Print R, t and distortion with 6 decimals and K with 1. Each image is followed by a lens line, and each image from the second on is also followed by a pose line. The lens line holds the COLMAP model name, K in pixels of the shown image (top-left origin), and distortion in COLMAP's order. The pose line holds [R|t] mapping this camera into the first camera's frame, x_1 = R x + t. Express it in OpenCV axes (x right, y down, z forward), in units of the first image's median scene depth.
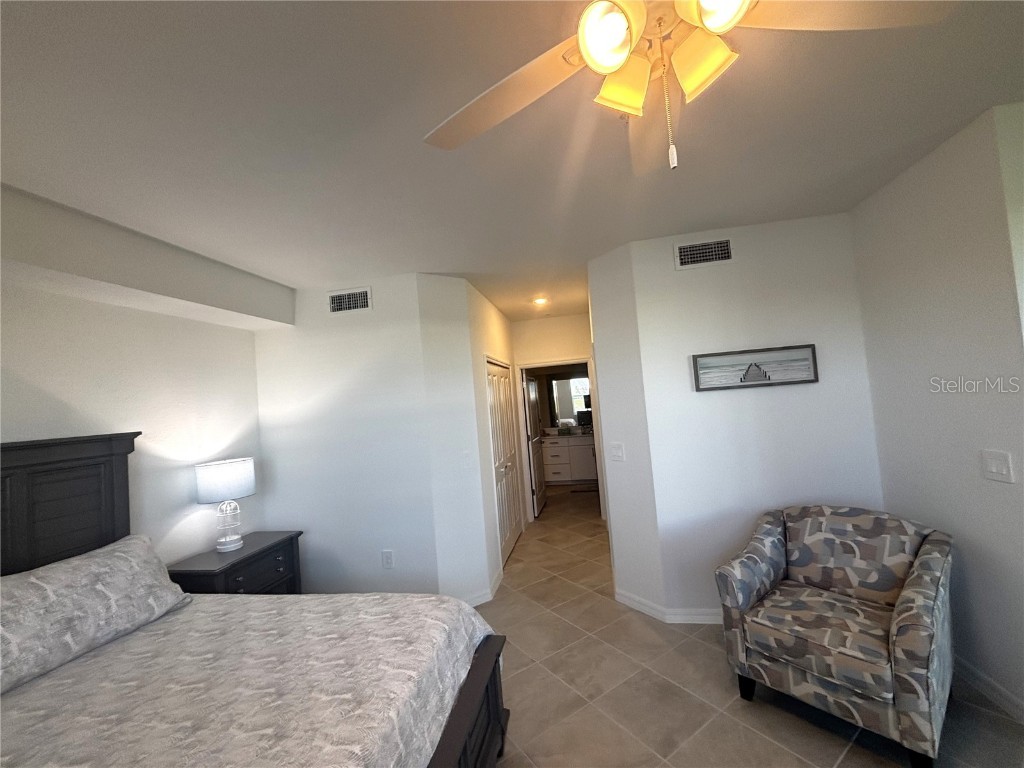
lens RADIAL K [[416.8, 0, 512.0], [0, 416.8, 384.0], [0, 0, 1]] dist [0.002303, 0.000217]
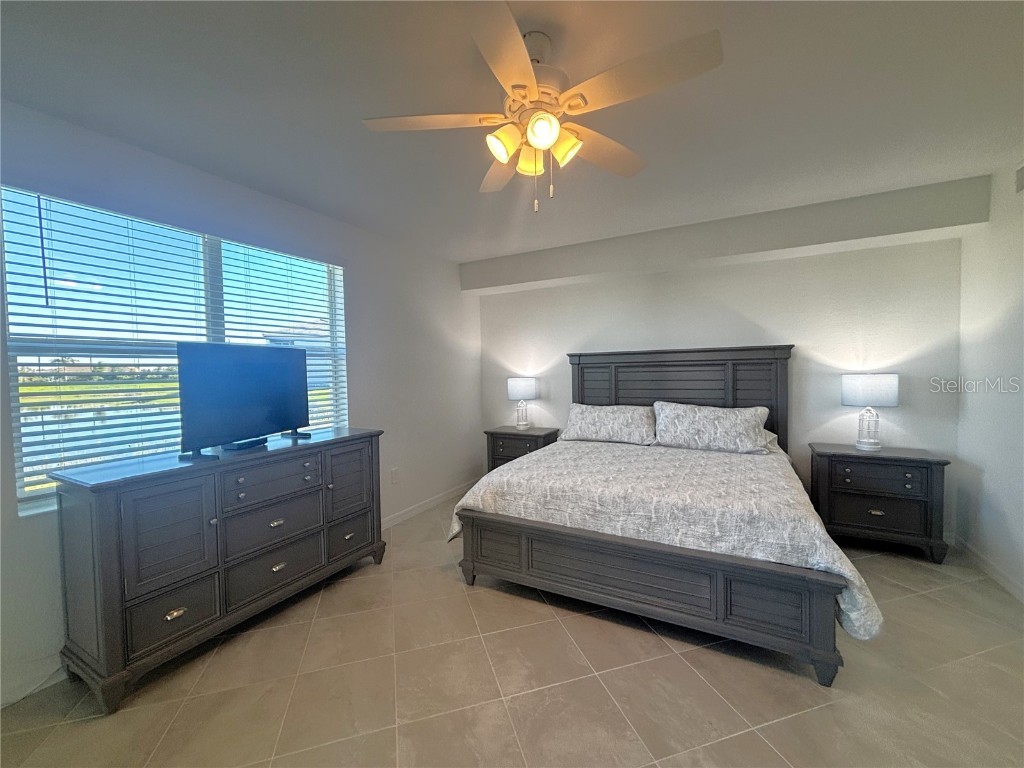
lens RADIAL K [[416.8, 0, 512.0], [0, 416.8, 384.0], [0, 0, 1]] dist [0.002303, 0.000217]
pose [[-0.301174, 0.119792, -0.946015, 1.014083], [0.080686, 0.991721, 0.099892, 0.030596], [0.950150, -0.046245, -0.308346, 0.628105]]
